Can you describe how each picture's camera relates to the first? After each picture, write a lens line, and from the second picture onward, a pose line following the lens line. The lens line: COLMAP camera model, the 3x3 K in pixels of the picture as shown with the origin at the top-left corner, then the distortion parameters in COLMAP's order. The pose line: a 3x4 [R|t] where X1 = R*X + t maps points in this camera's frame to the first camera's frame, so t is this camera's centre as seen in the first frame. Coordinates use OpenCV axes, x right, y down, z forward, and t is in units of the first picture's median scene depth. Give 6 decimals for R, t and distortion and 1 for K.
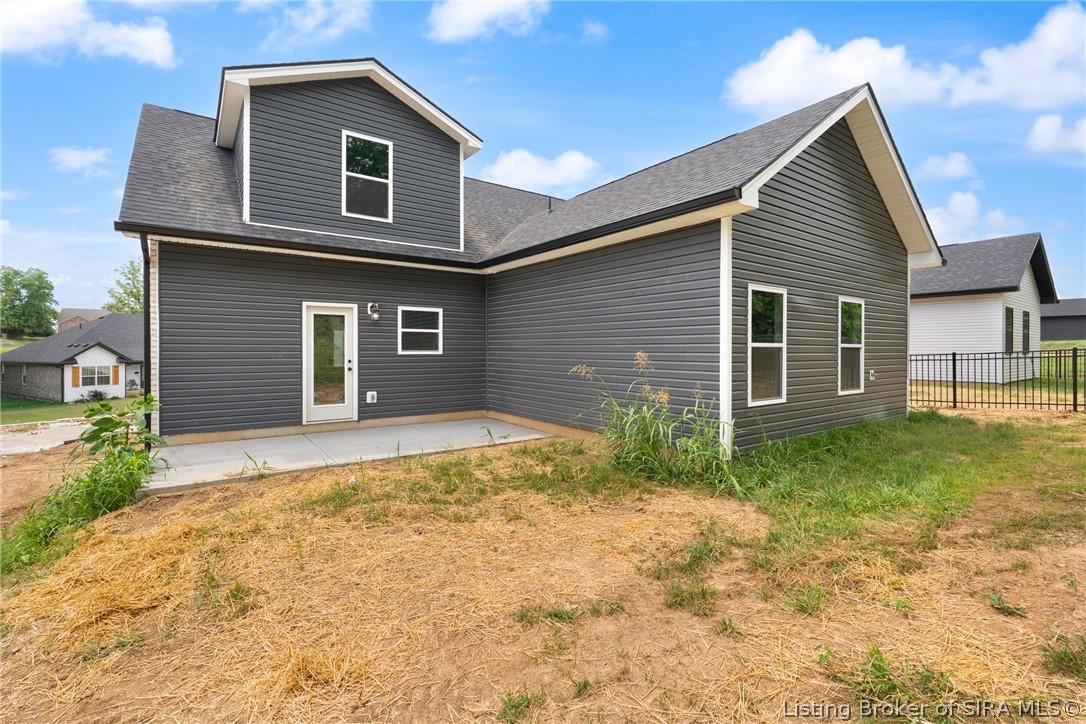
lens RADIAL K [[485.0, 0, 534.1], [0, 485.0, 355.5], [0, 0, 1]] dist [-0.003976, -0.000294]
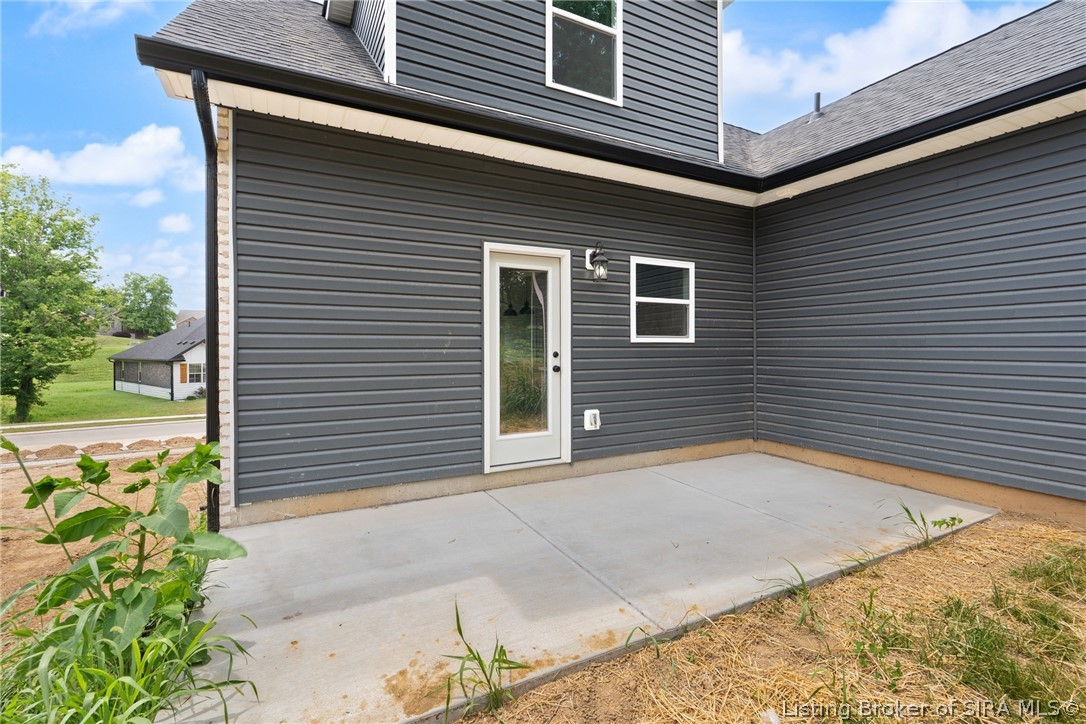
lens RADIAL K [[485.0, 0, 533.2], [0, 485.0, 350.9], [0, 0, 1]] dist [-0.003976, -0.000294]
pose [[0.989135, -0.002967, -0.146978, -0.321628], [0.002416, 0.999989, -0.003928, 0.009775], [0.146988, 0.003531, 0.989132, 0.445953]]
